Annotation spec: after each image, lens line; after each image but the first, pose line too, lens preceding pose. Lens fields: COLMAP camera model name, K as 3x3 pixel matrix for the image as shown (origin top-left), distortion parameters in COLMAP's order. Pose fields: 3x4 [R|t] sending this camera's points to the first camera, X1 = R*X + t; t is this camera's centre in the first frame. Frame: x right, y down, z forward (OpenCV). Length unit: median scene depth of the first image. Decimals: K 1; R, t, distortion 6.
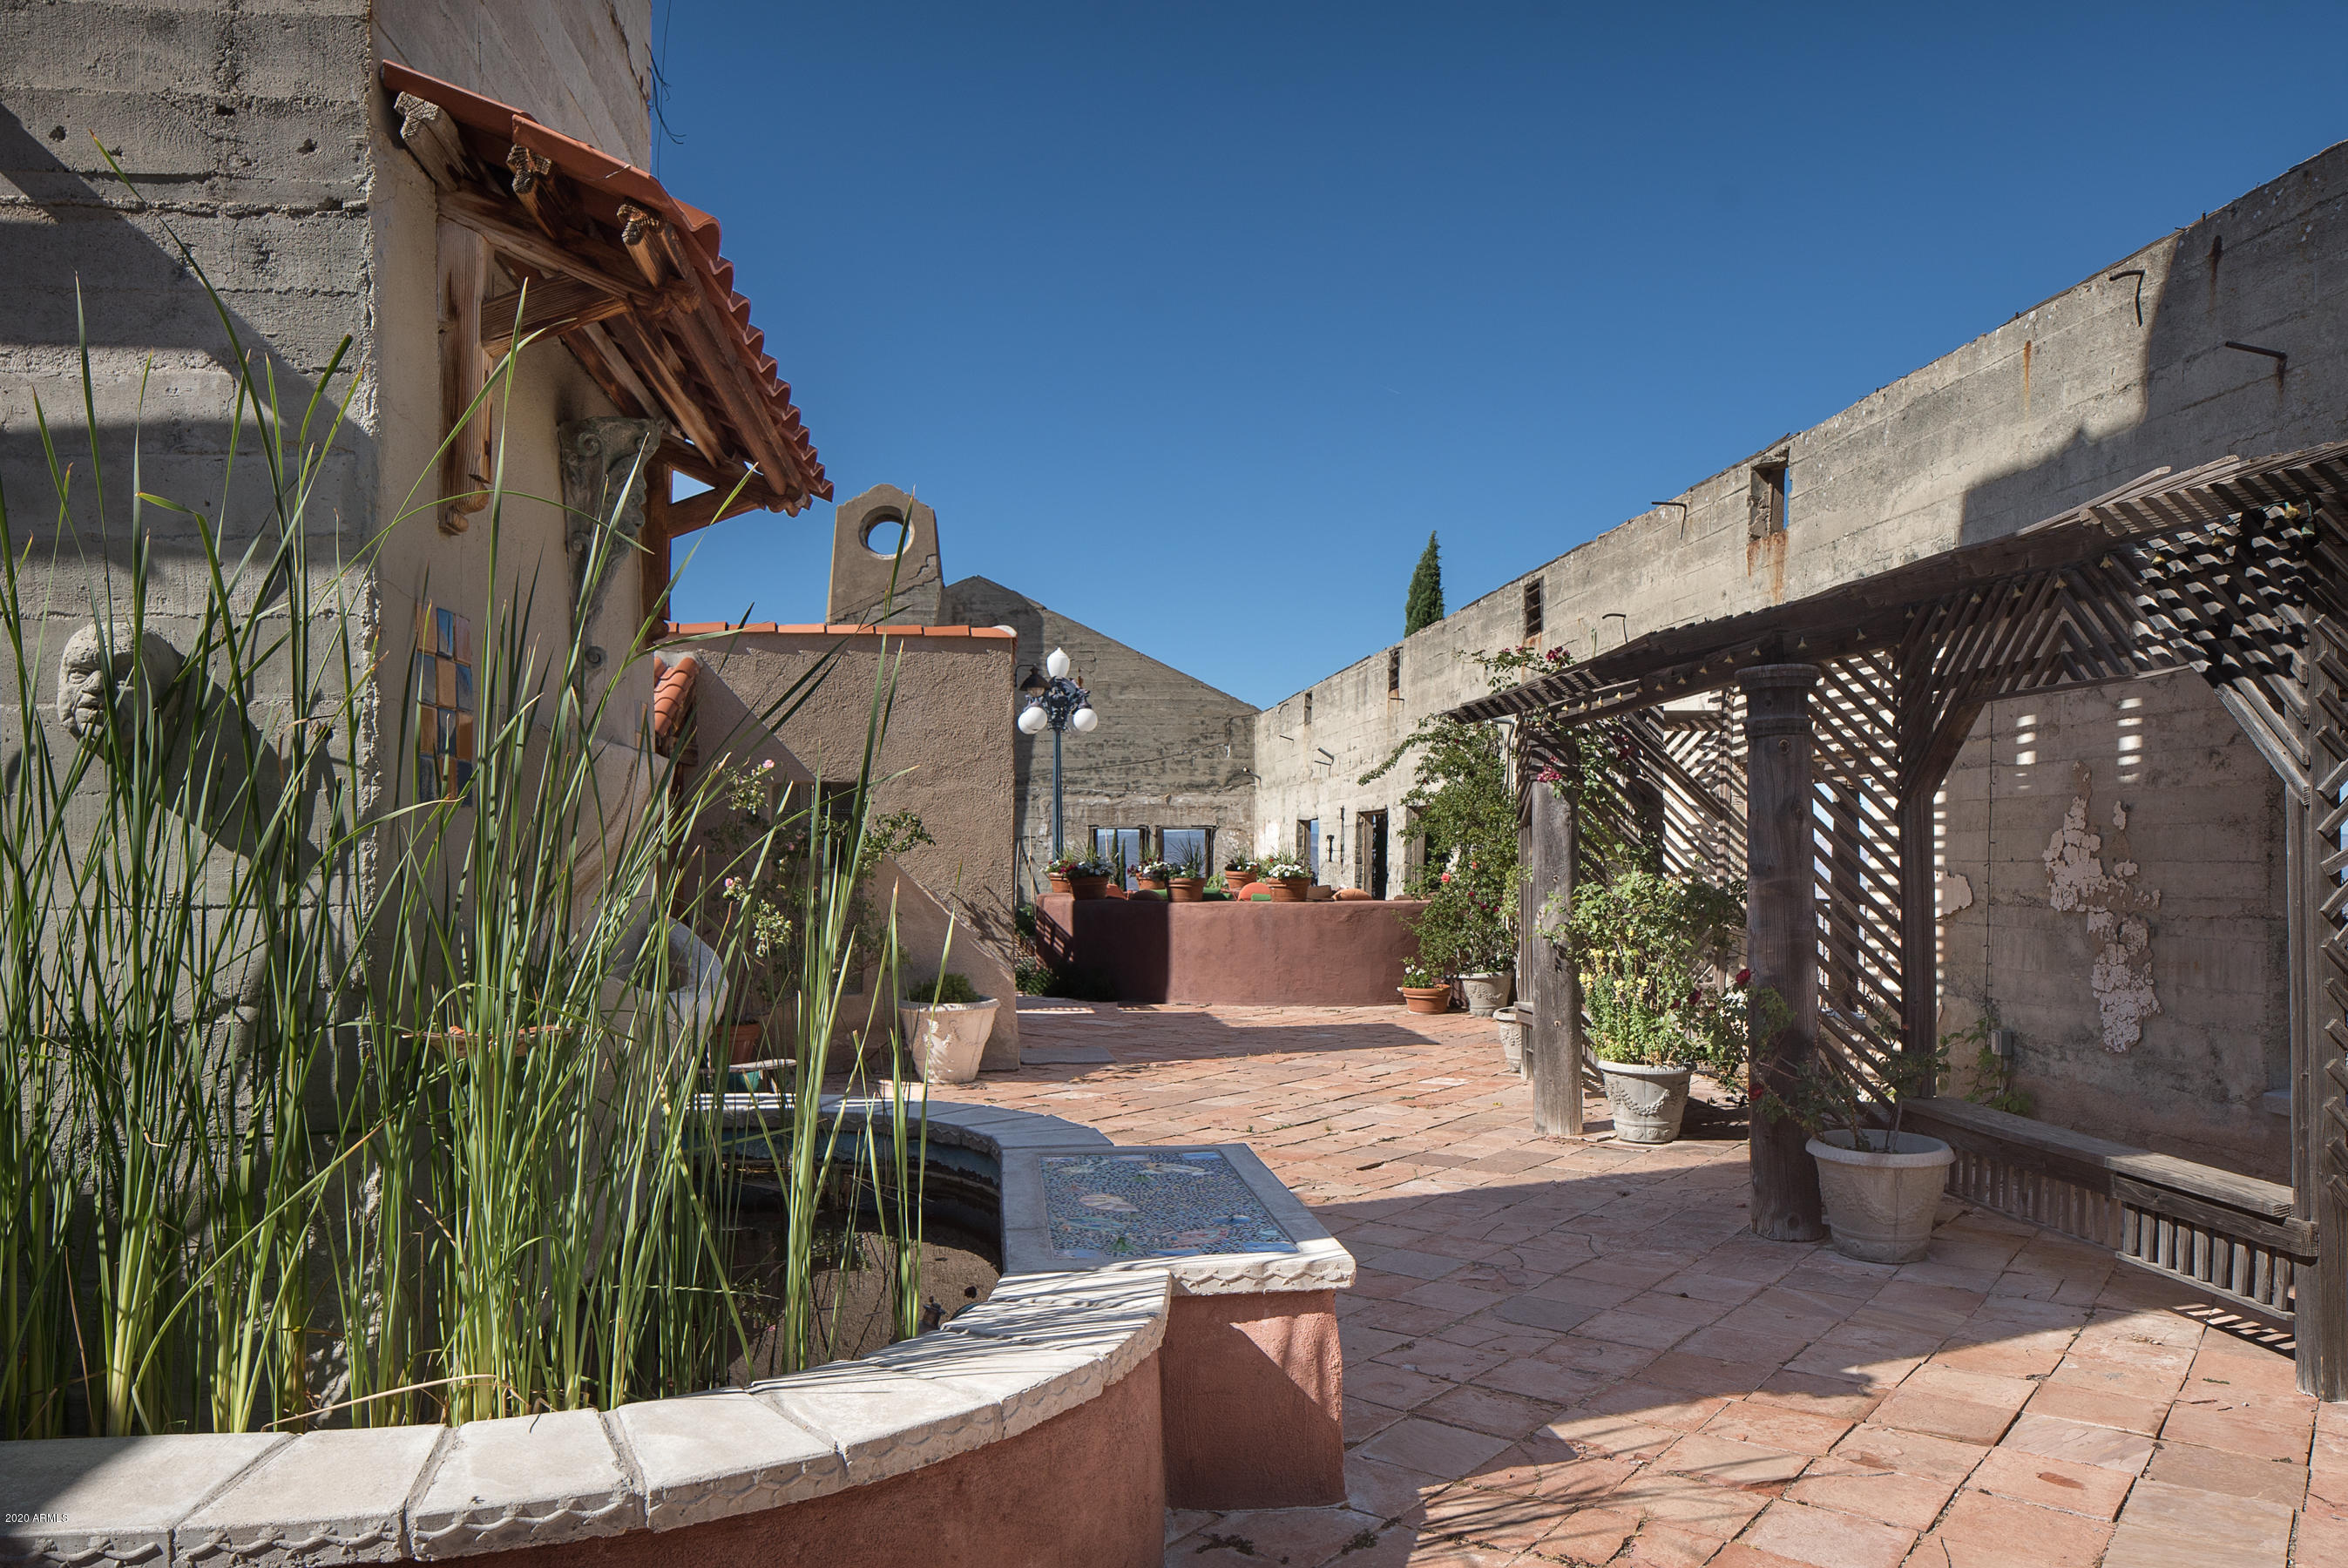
lens RADIAL K [[1630.3, 0, 1174.8], [0, 1630.3, 788.3], [0, 0, 1]] dist [-0.002570, -0.000030]
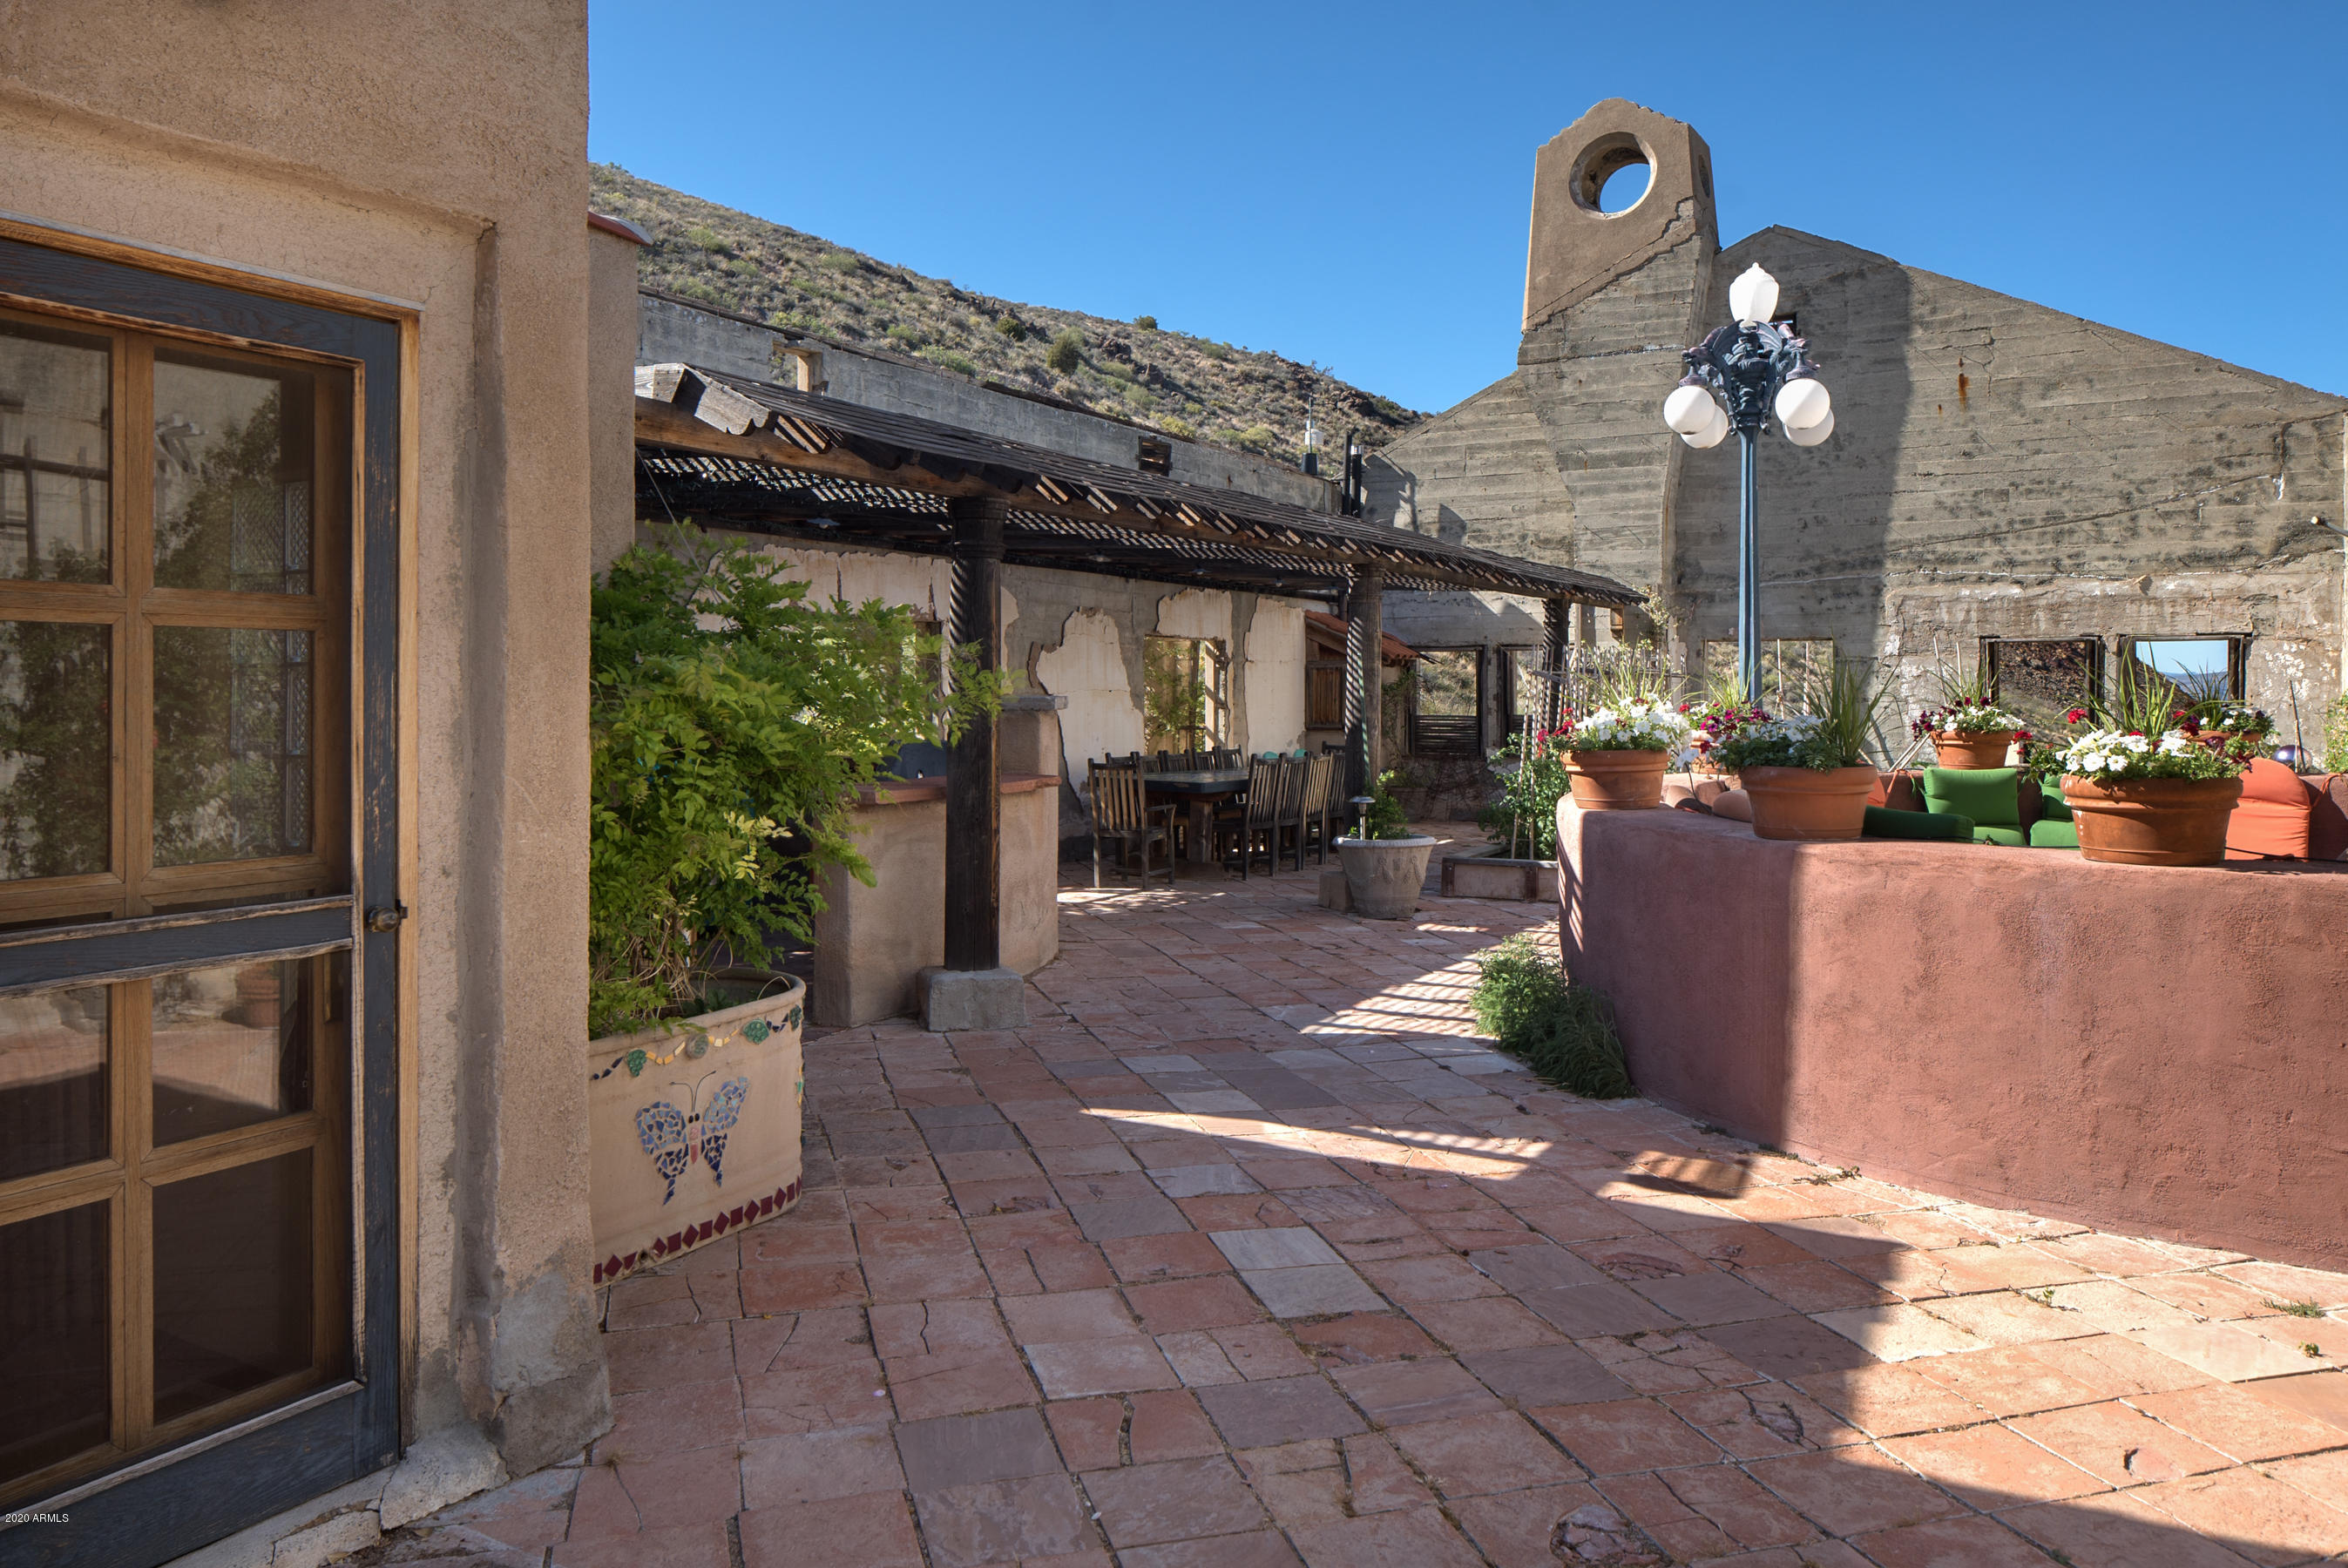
lens RADIAL K [[1630.3, 0, 1168.0], [0, 1630.3, 672.5], [0, 0, 1]] dist [-0.002570, -0.000030]
pose [[0.802124, -0.004331, -0.597141, 0.058249], [0.024437, 0.999374, 0.025578, 0.013835], [0.596657, -0.035109, 0.801728, 0.376622]]
